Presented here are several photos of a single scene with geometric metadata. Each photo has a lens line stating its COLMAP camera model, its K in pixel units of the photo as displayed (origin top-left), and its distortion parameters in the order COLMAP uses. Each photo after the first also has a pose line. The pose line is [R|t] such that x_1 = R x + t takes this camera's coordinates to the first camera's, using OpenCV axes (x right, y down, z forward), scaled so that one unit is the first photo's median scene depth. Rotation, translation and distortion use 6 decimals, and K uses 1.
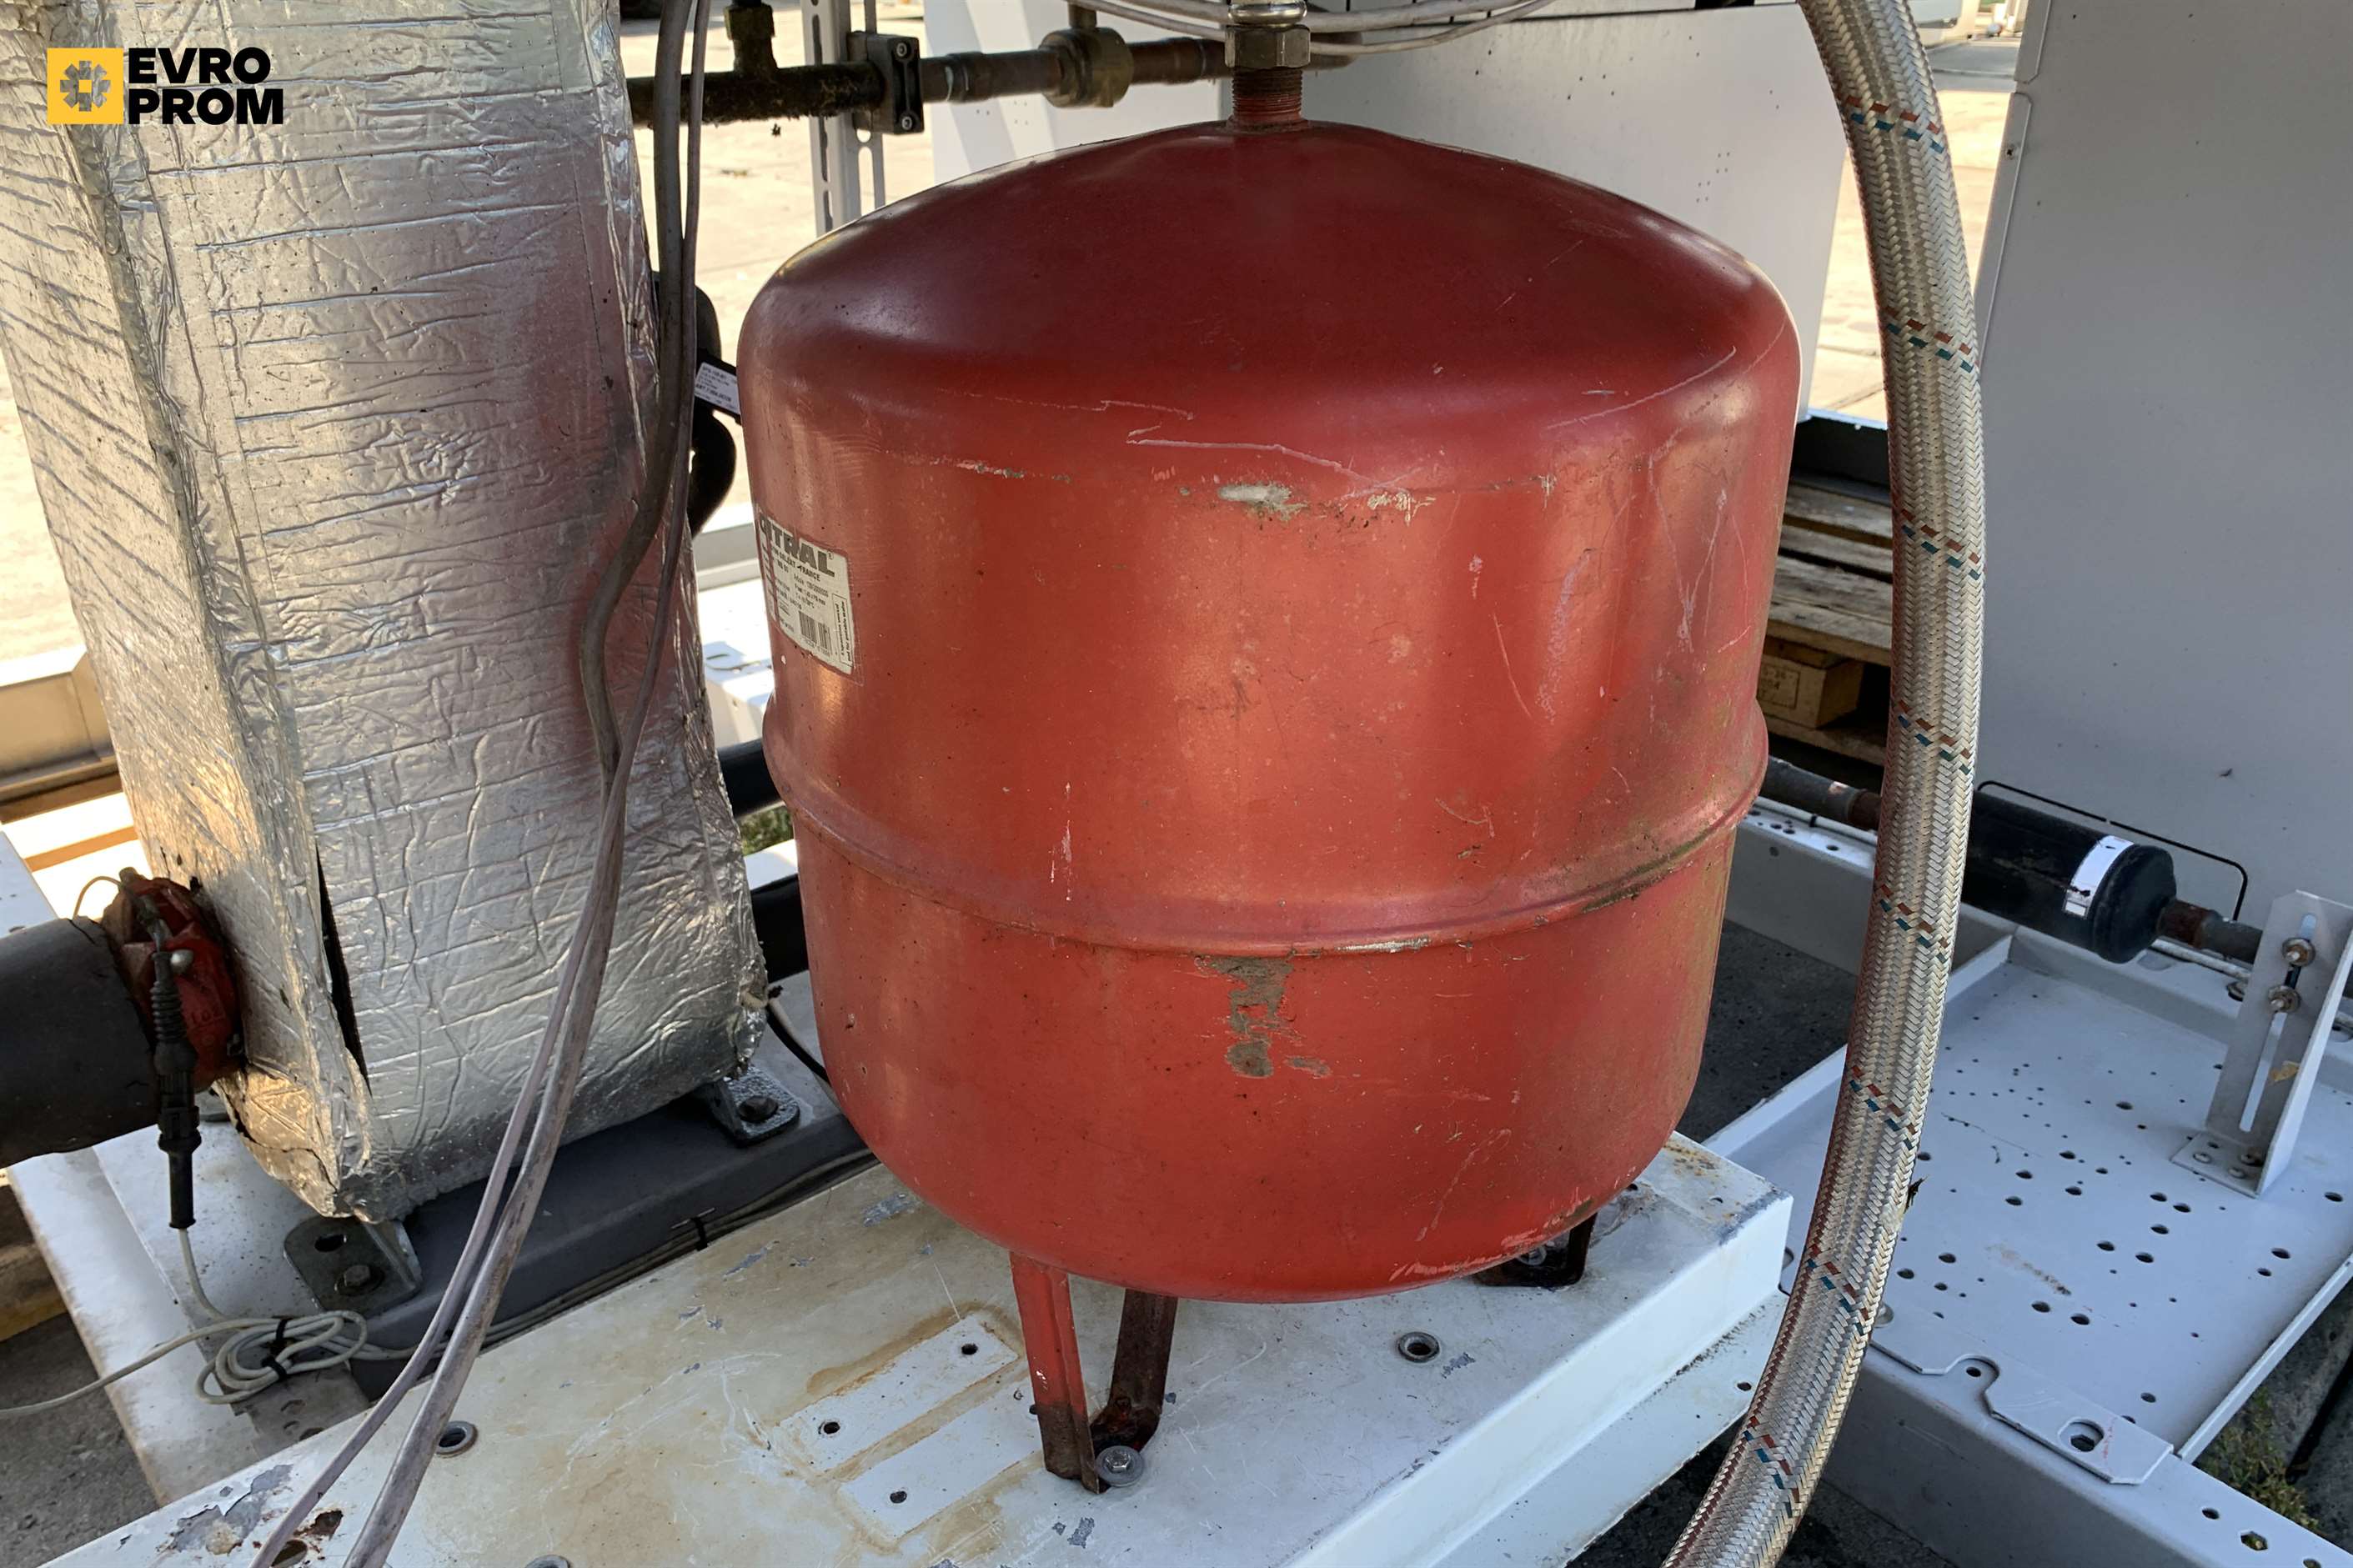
lens RADIAL K [[1795.5, 0, 1190.2], [0, 1795.5, 799.8], [0, 0, 1]] dist [0.029849, -0.032082]
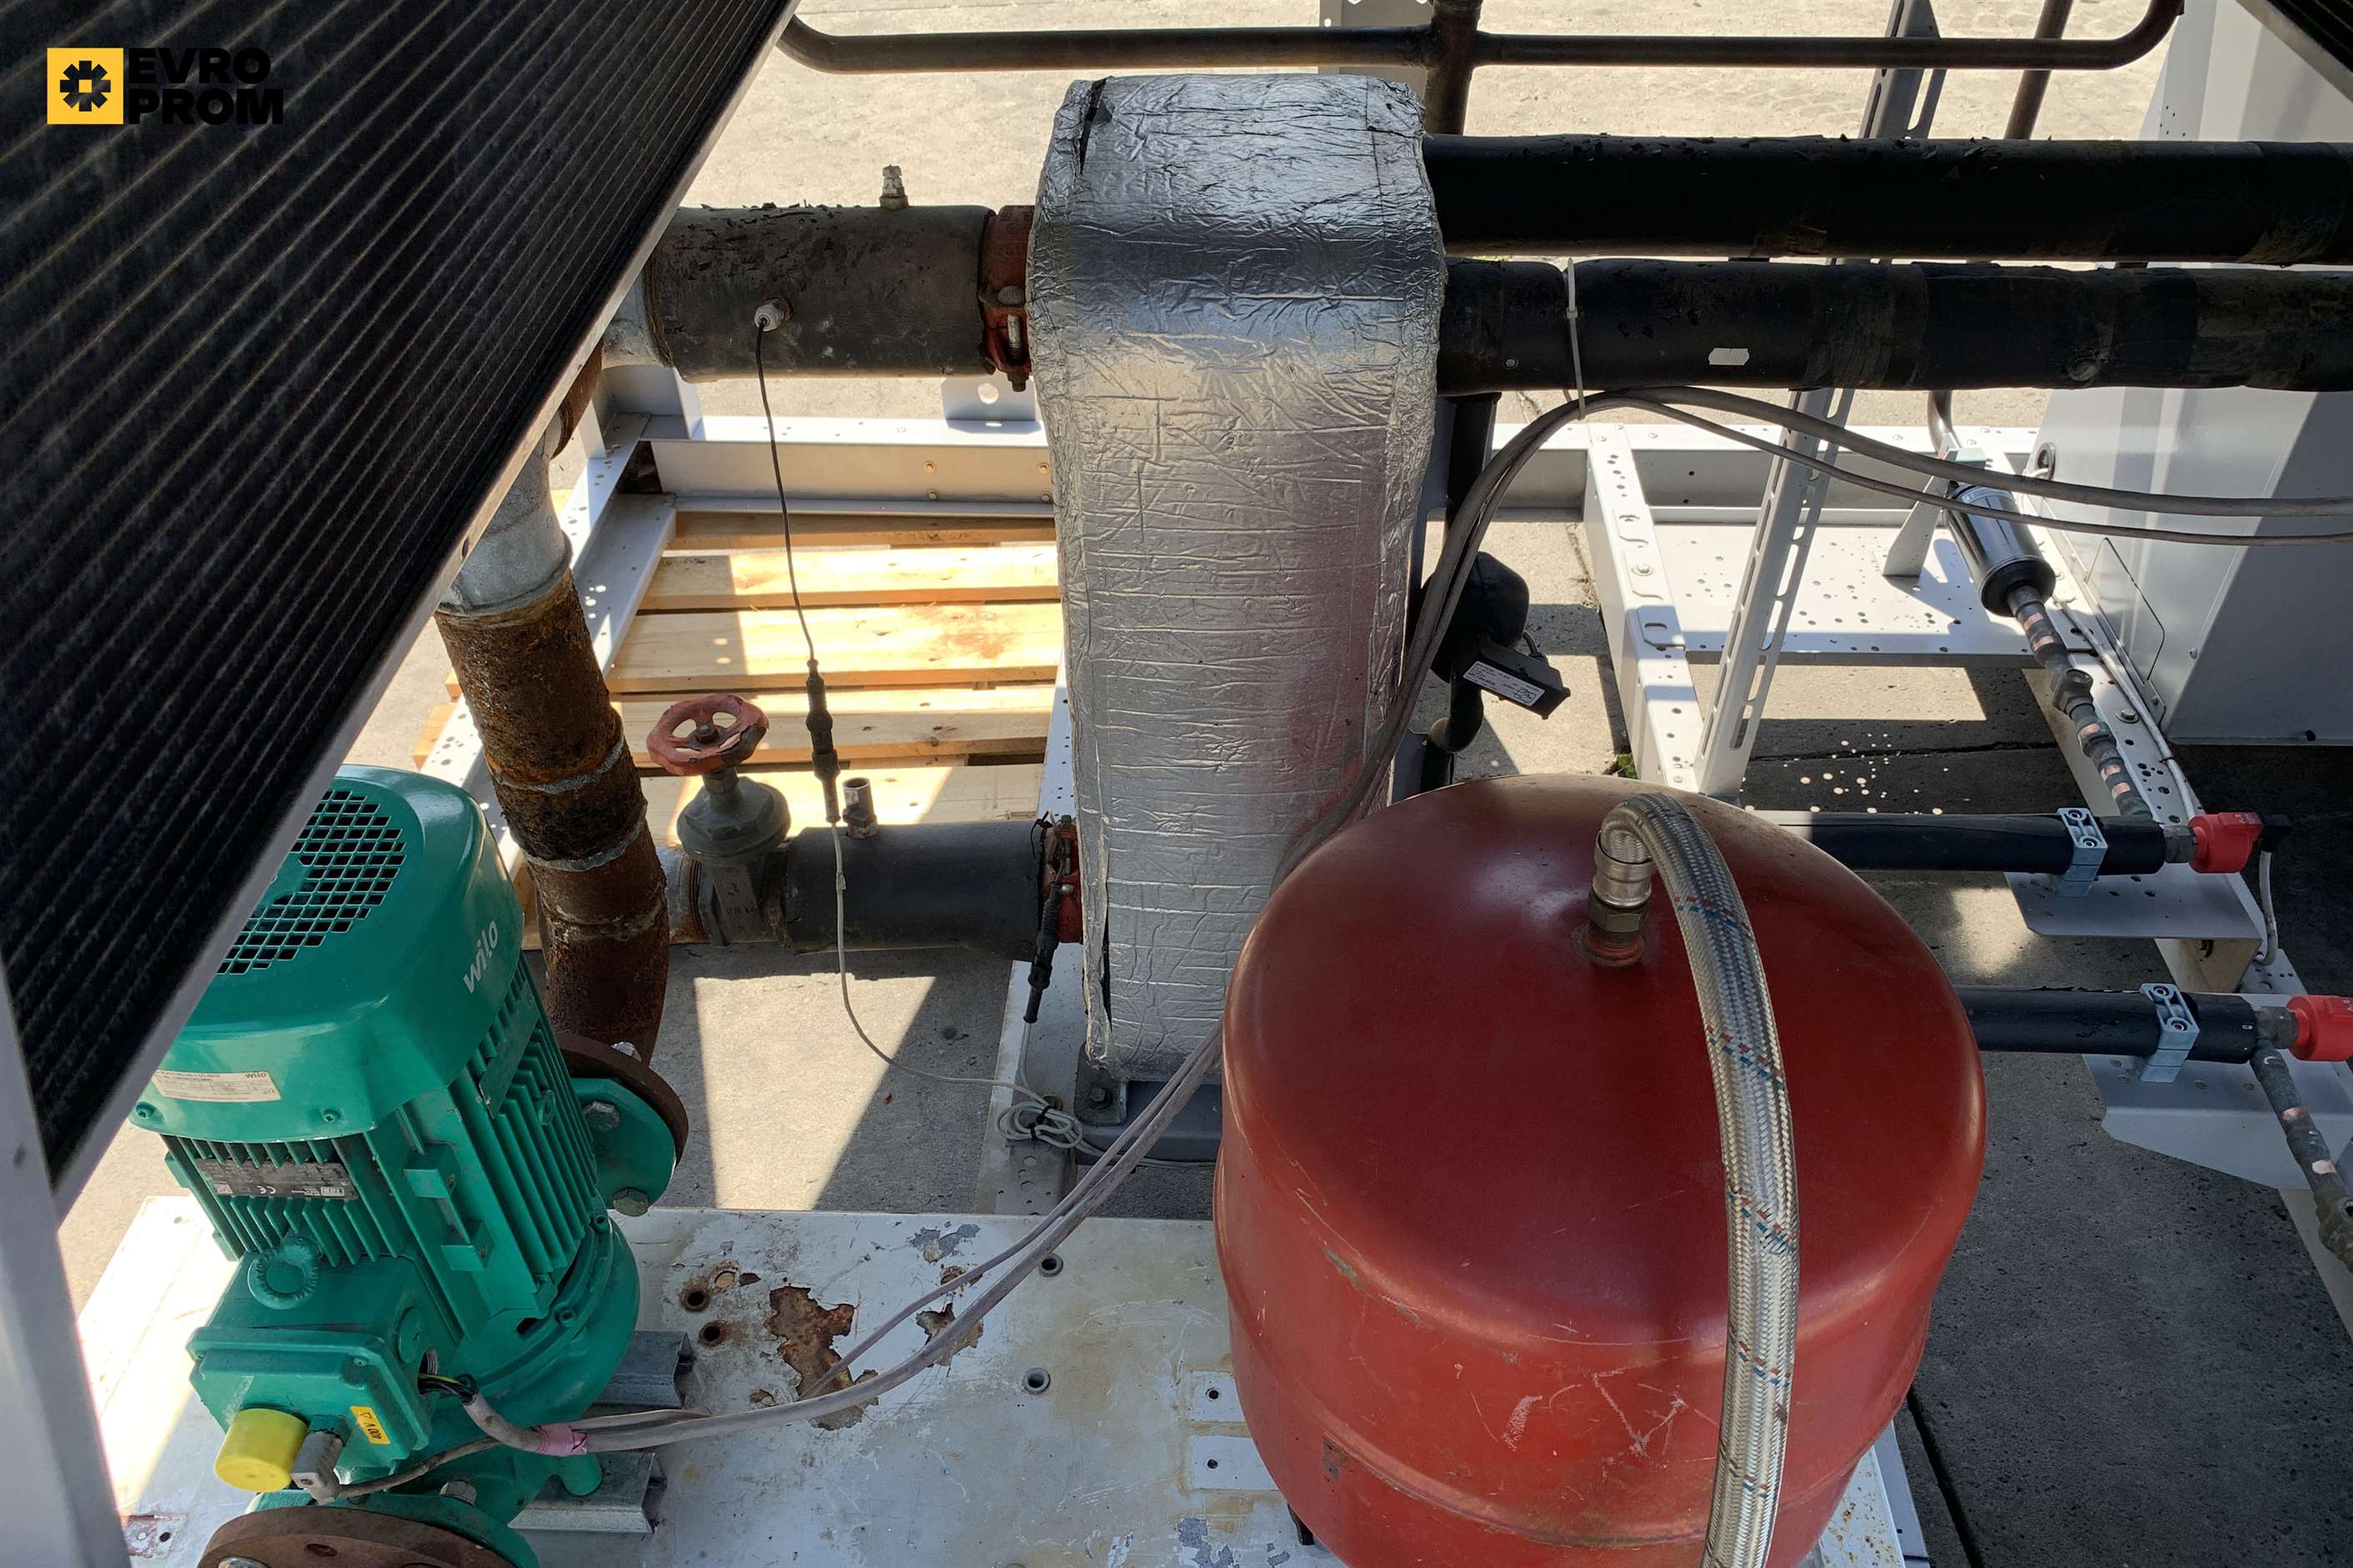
lens RADIAL K [[1795.5, 0, 1190.2], [0, 1795.5, 799.8], [0, 0, 1]] dist [0.029849, -0.032082]
pose [[0.729338, 0.452525, -0.513115, 0.361019], [-0.294576, 0.884630, 0.361462, -0.678227], [0.617488, -0.112477, 0.778497, -0.208908]]
